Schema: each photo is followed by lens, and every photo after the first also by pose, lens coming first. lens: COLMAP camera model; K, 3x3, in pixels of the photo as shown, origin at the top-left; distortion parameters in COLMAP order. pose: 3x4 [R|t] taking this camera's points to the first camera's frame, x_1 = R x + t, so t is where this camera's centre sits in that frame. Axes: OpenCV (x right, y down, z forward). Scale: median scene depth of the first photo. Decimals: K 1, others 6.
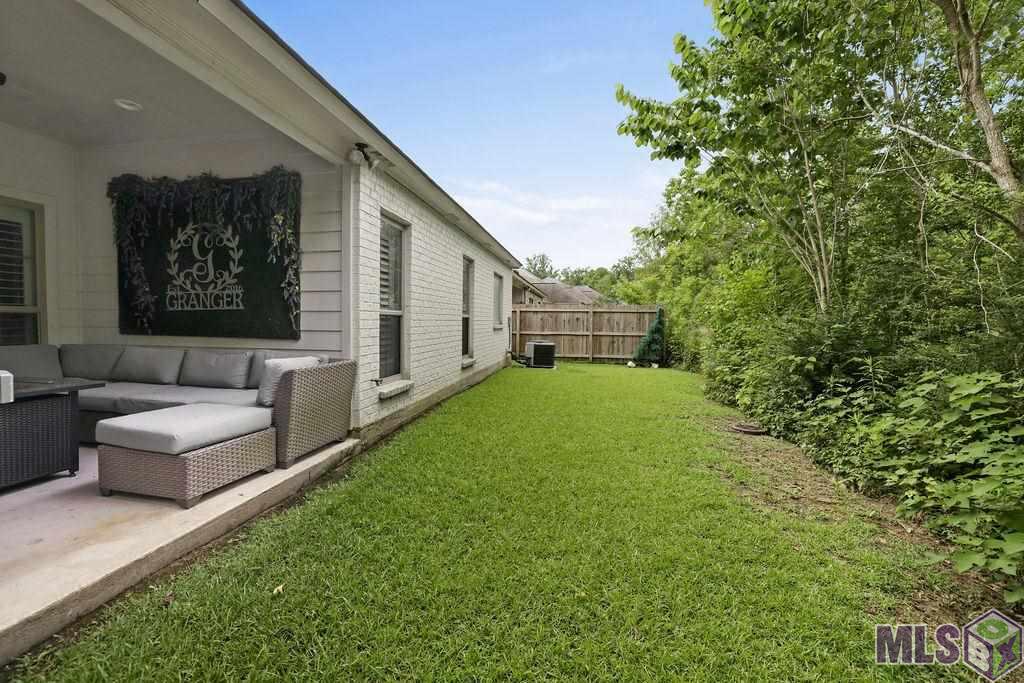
lens RADIAL K [[443.8, 0, 505.2], [0, 443.8, 334.7], [0, 0, 1]] dist [-0.040553, 0.012358]
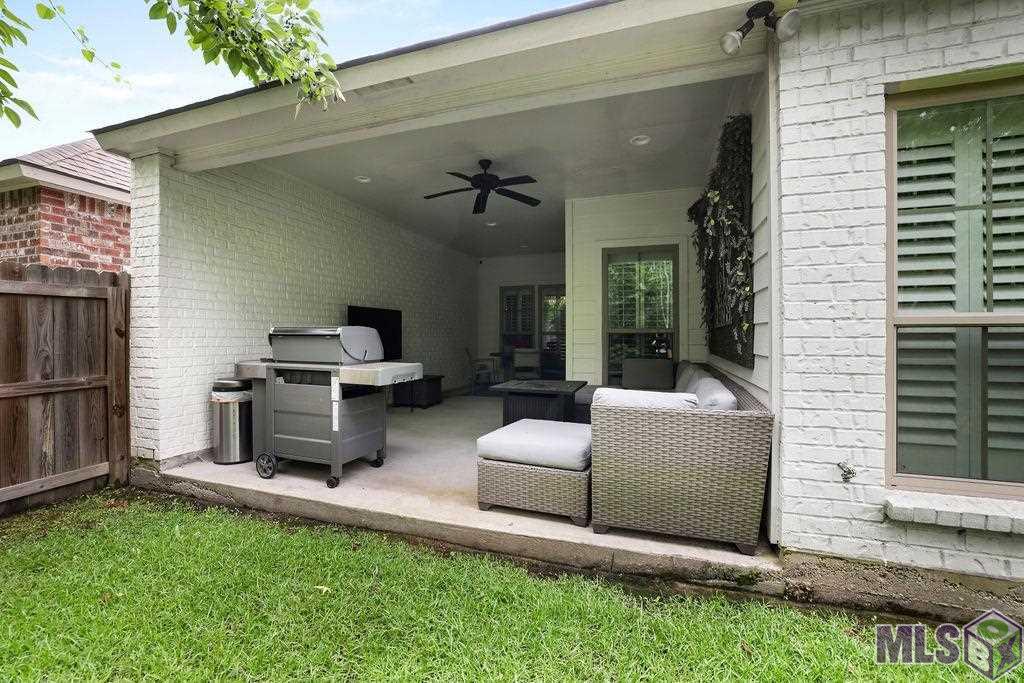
lens RADIAL K [[443.8, 0, 505.2], [0, 443.8, 334.7], [0, 0, 1]] dist [-0.040553, 0.012358]
pose [[-0.163457, -0.008768, -0.986511, 0.226035], [-0.031907, 0.999484, -0.003597, -0.024803], [0.986034, 0.030889, -0.163653, 0.759315]]
